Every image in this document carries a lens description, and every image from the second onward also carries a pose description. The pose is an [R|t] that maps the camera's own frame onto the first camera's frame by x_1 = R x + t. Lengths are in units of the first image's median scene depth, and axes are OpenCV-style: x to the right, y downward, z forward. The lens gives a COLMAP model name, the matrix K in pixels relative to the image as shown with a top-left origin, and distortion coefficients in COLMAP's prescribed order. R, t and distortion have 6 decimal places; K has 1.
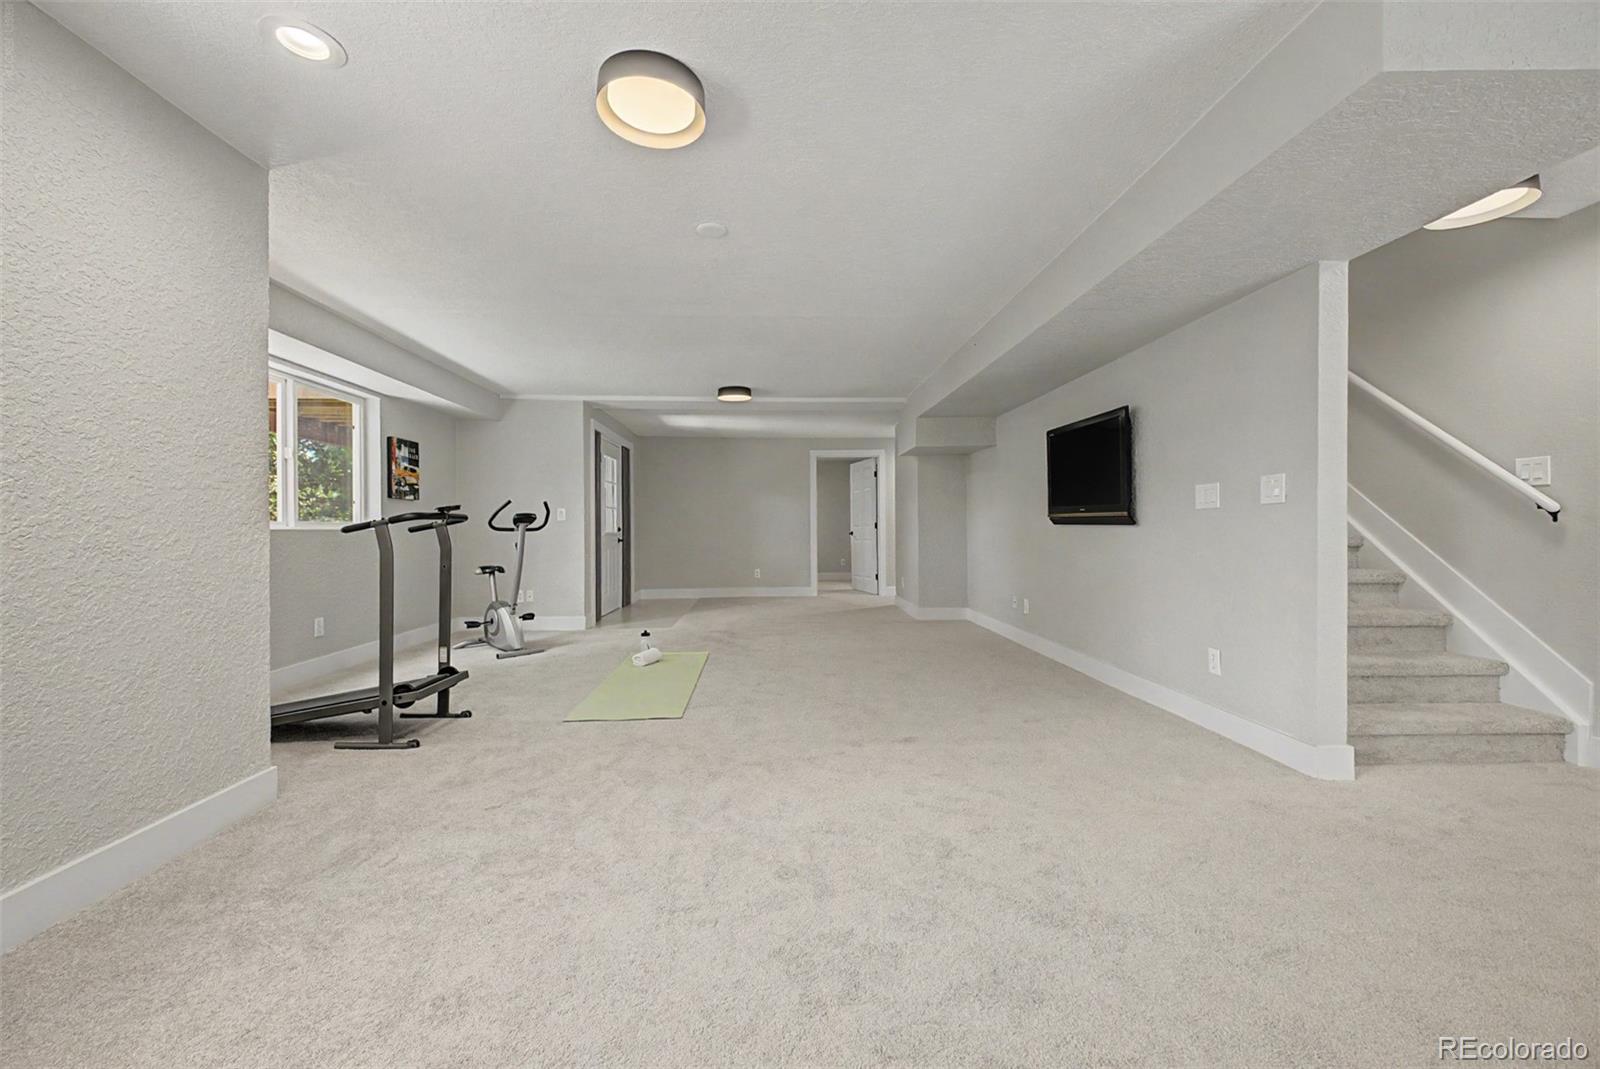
lens RADIAL K [[629.3, 0, 801.3], [0, 629.3, 526.5], [0, 0, 1]] dist [0.000990, -0.000017]
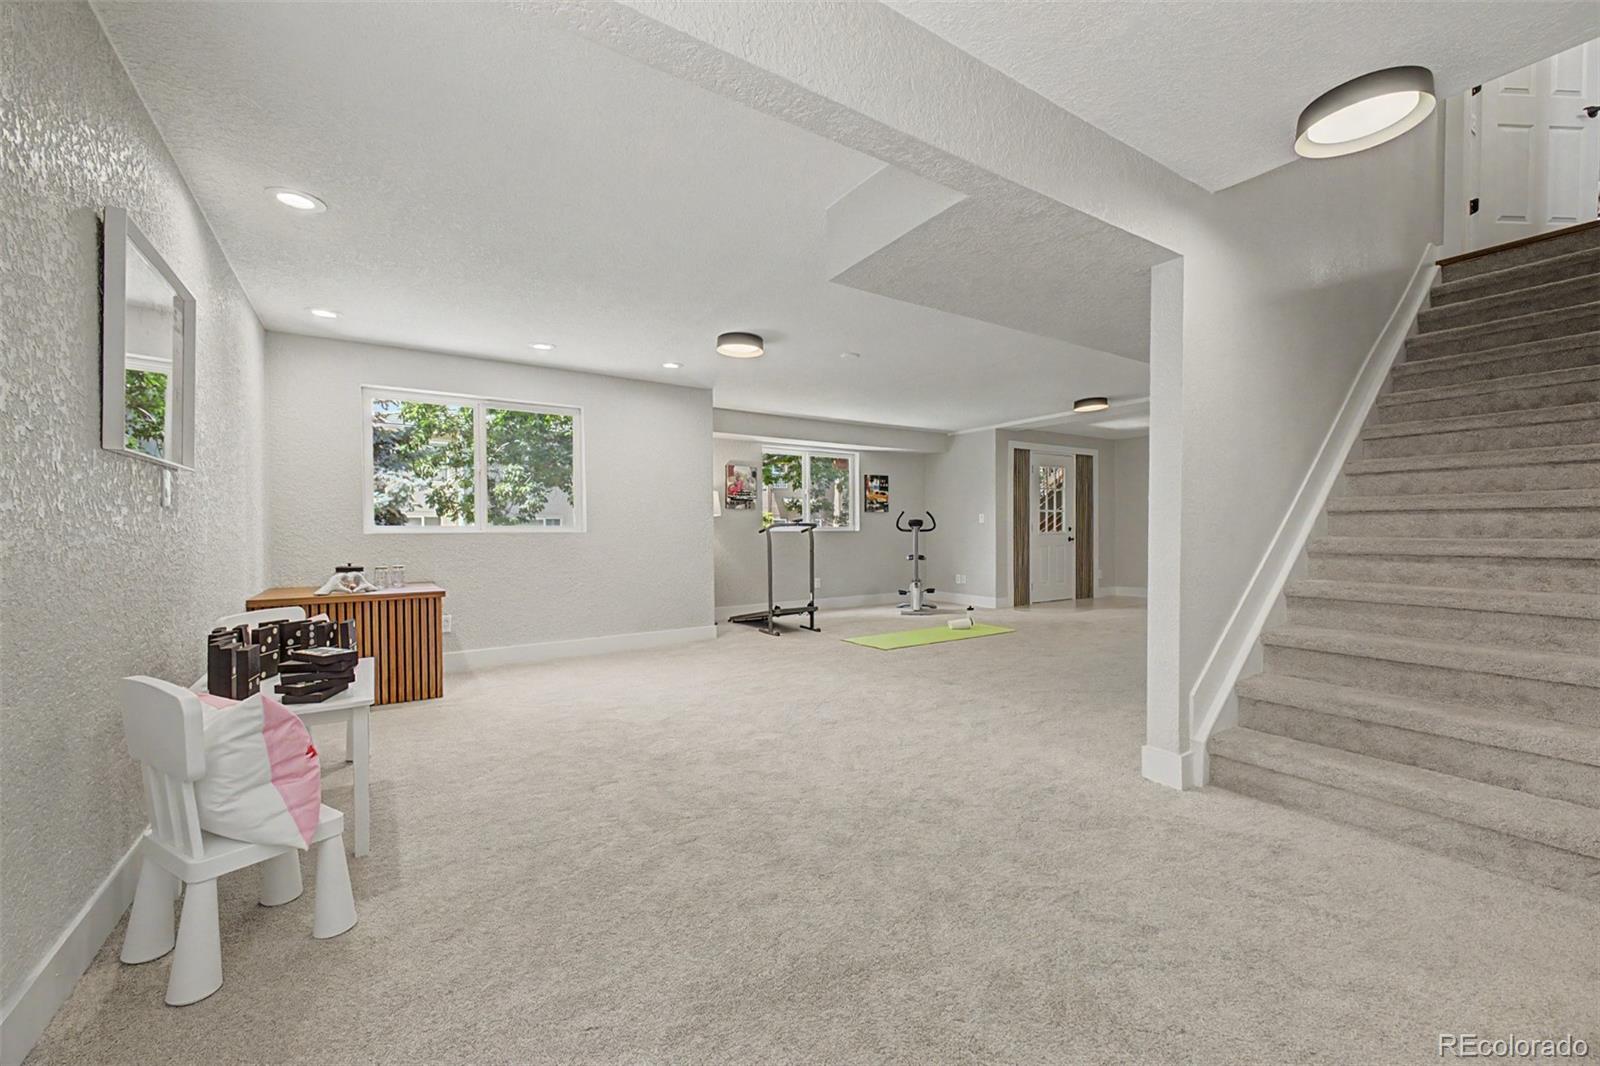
lens RADIAL K [[629.3, 0, 790.0], [0, 629.3, 539.2], [0, 0, 1]] dist [0.000990, -0.000017]
pose [[0.484234, 0.004515, -0.874927, 0.692611], [0.011449, 0.999868, 0.011497, 0.005149], [0.874864, -0.015584, 0.484119, 0.021721]]
